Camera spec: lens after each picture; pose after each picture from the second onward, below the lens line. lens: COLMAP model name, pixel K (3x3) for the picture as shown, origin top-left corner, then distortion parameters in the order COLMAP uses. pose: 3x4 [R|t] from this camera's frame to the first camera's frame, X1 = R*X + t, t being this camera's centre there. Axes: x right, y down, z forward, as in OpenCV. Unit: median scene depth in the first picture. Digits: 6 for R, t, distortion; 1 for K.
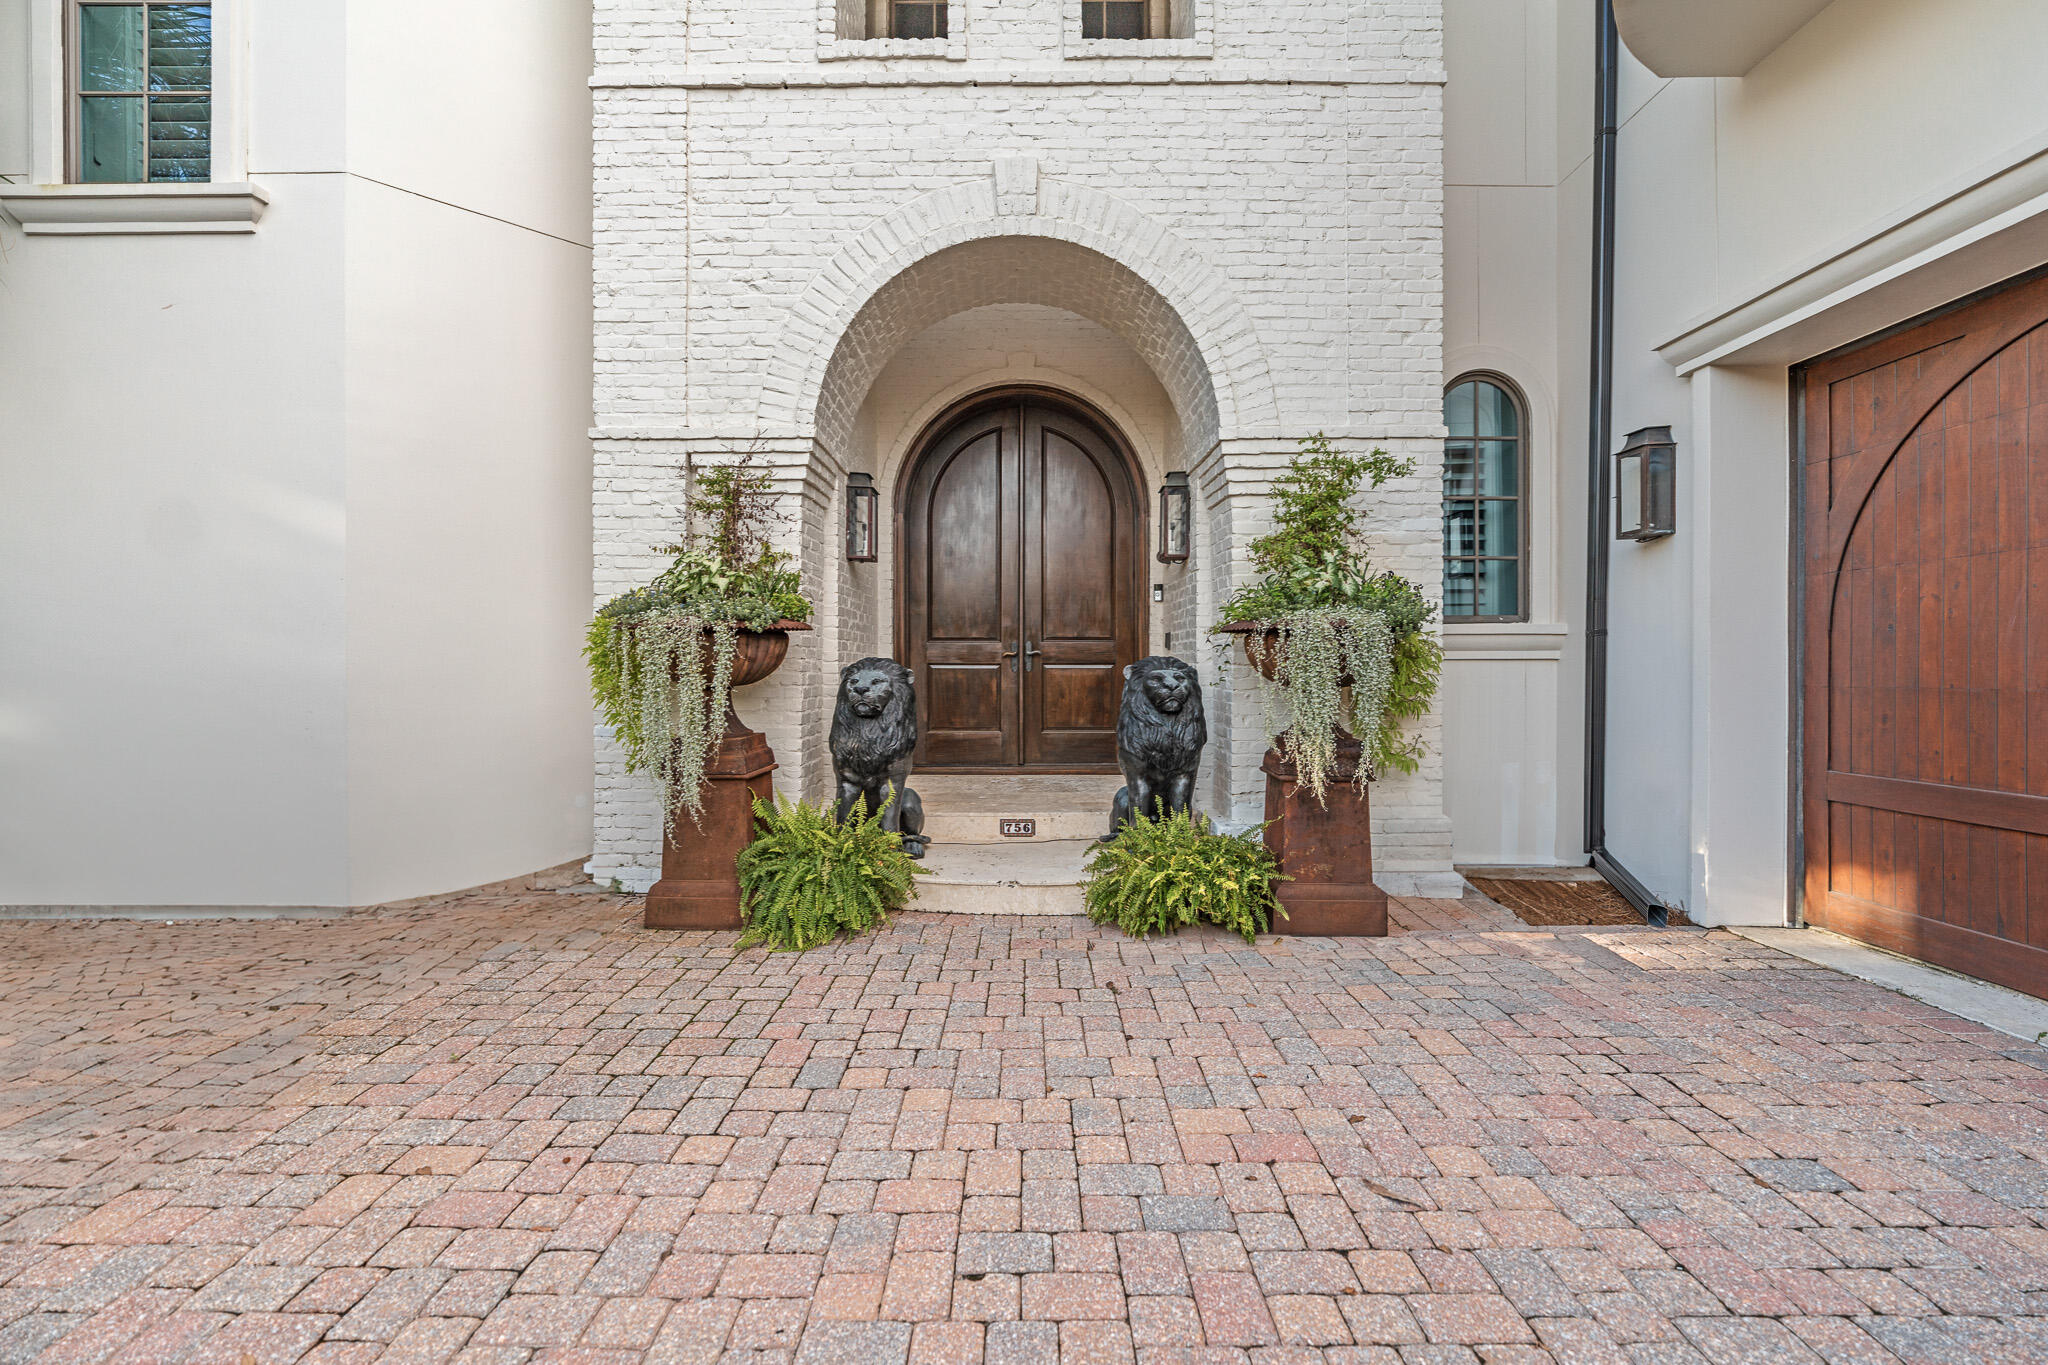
lens RADIAL K [[807.7, 0, 1104.8], [0, 807.7, 673.3], [0, 0, 1]] dist [-0.009538, 0.000140]
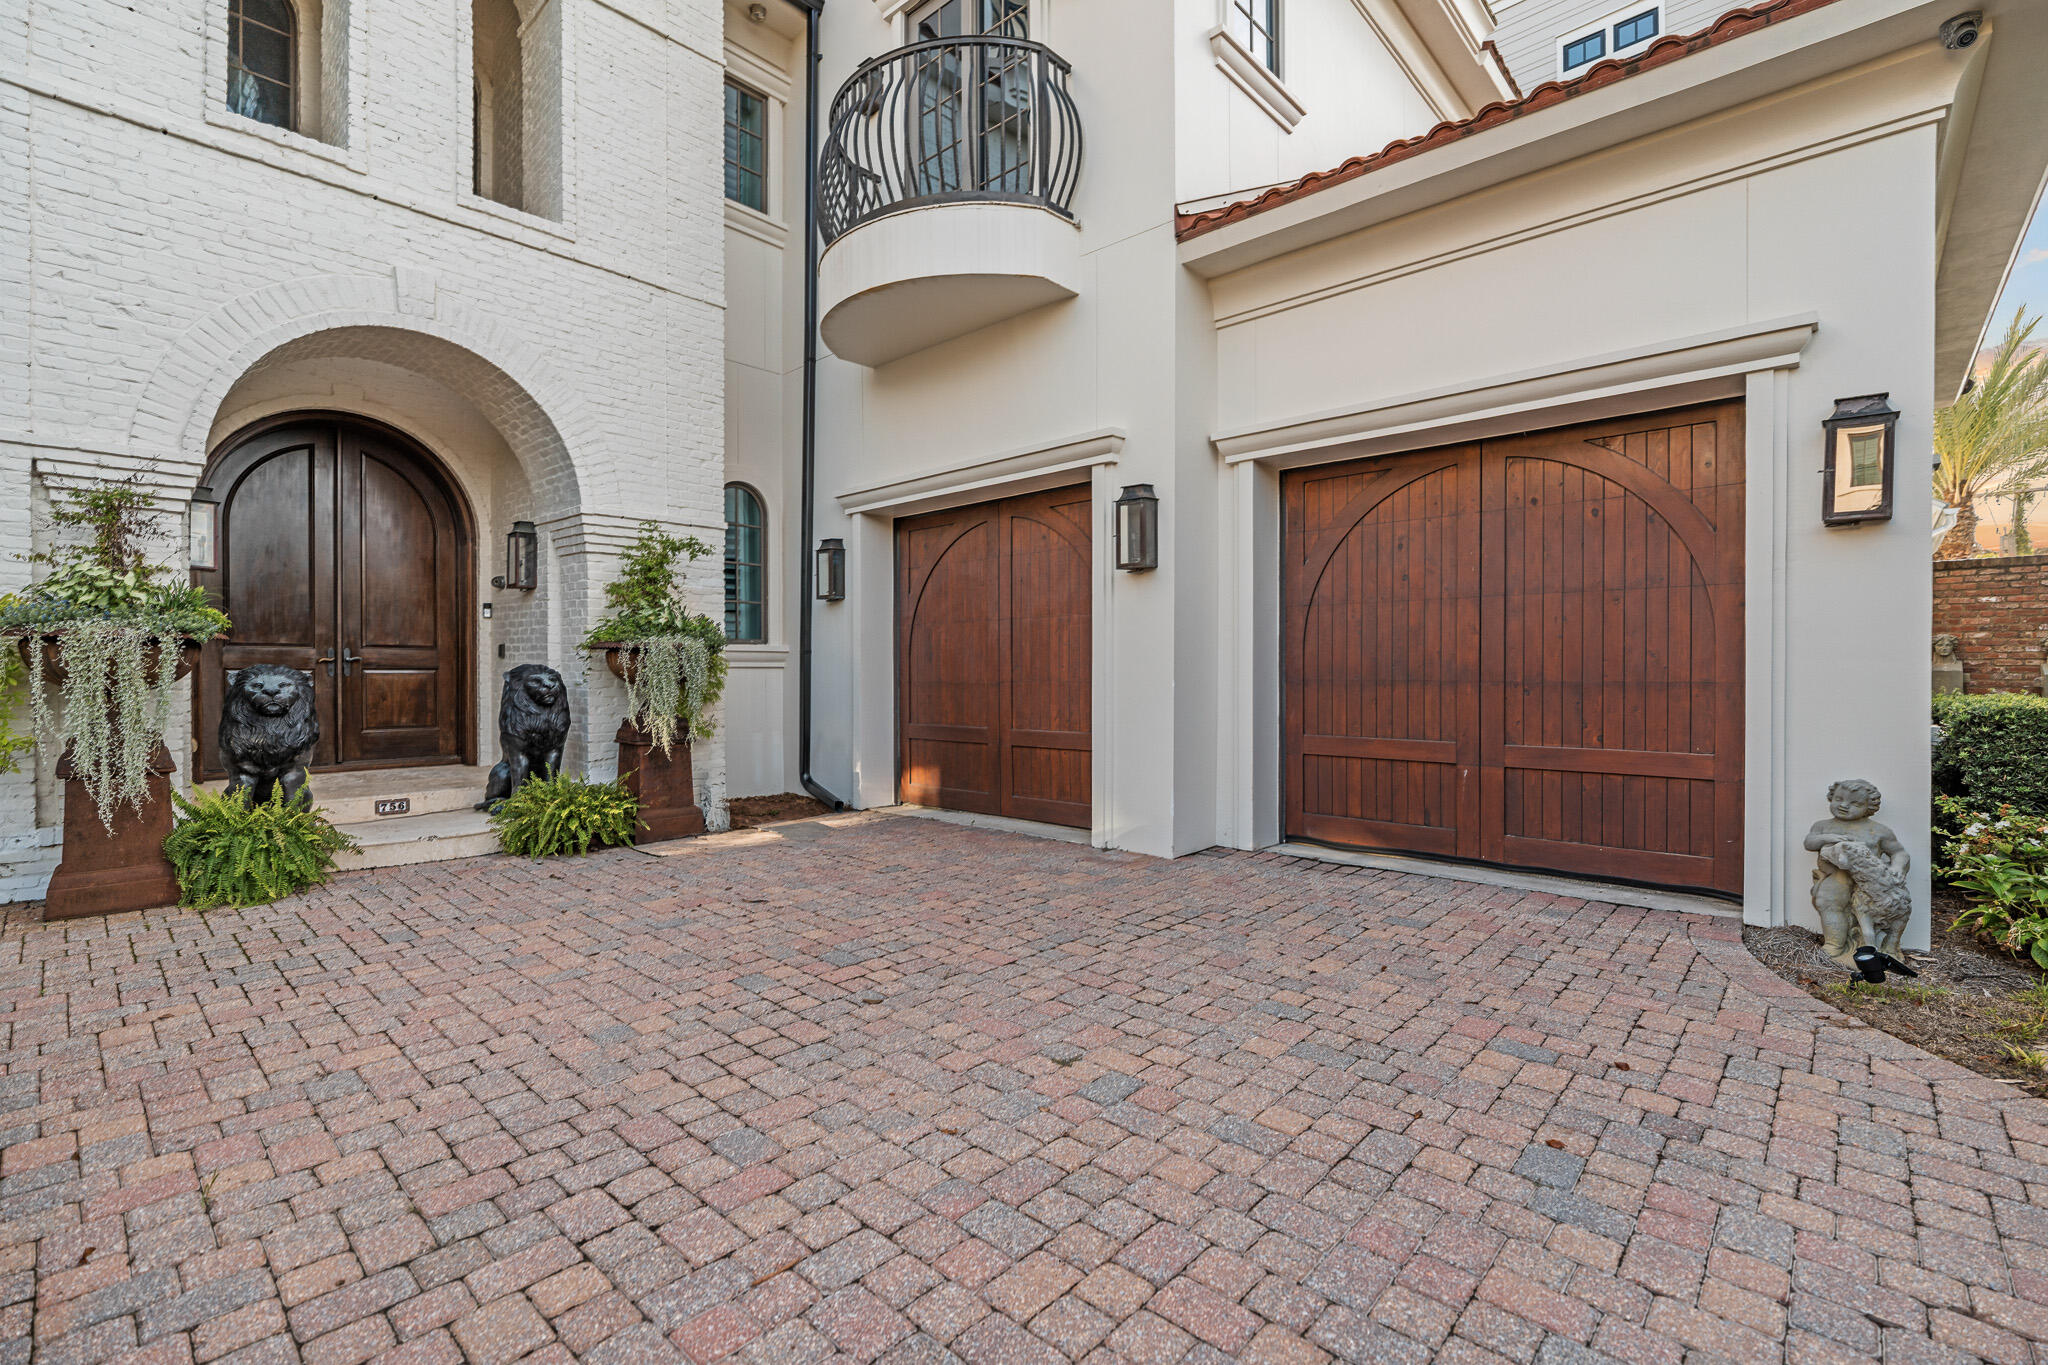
lens RADIAL K [[891.1, 0, 1024.0], [0, 891.1, 682.5], [0, 0, 1]] dist [-0.009540, 0.000605]
pose [[0.670878, -0.009393, 0.741508, -0.502446], [0.005090, 0.999955, 0.008062, 0.001443], [-0.741550, -0.001634, 0.670896, -0.639230]]
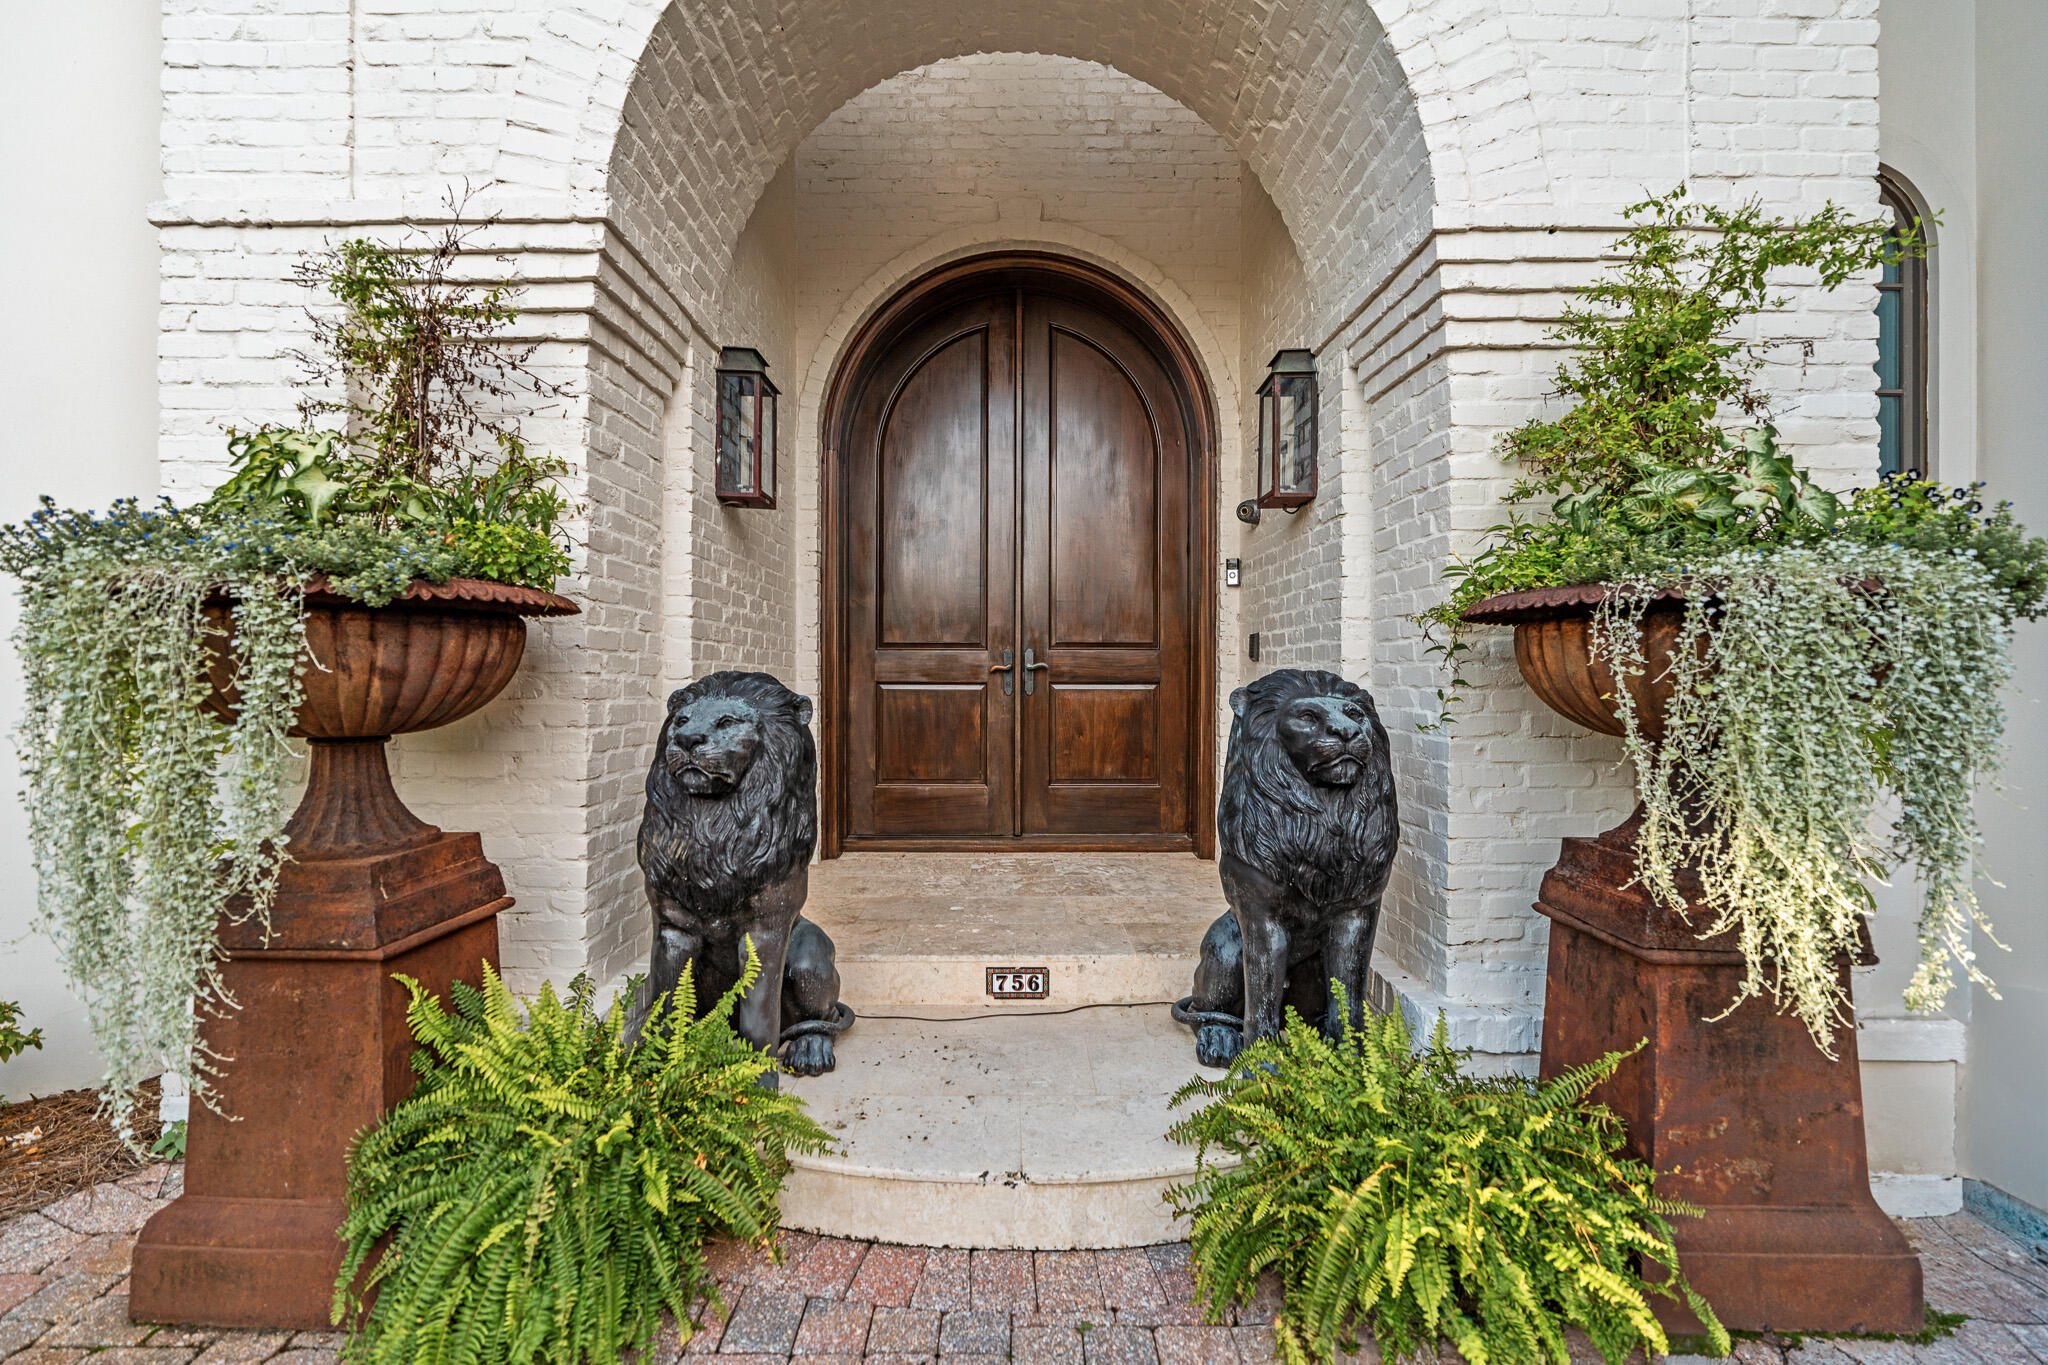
lens RADIAL K [[722.4, 0, 1074.4], [0, 722.4, 684.3], [0, 0, 1]] dist [-0.006747, 0.000051]
pose [[0.999979, 0.001695, -0.006184, -0.073866], [-0.001739, 0.999973, -0.007132, -0.009006], [0.006172, 0.007143, 0.999955, 0.564441]]
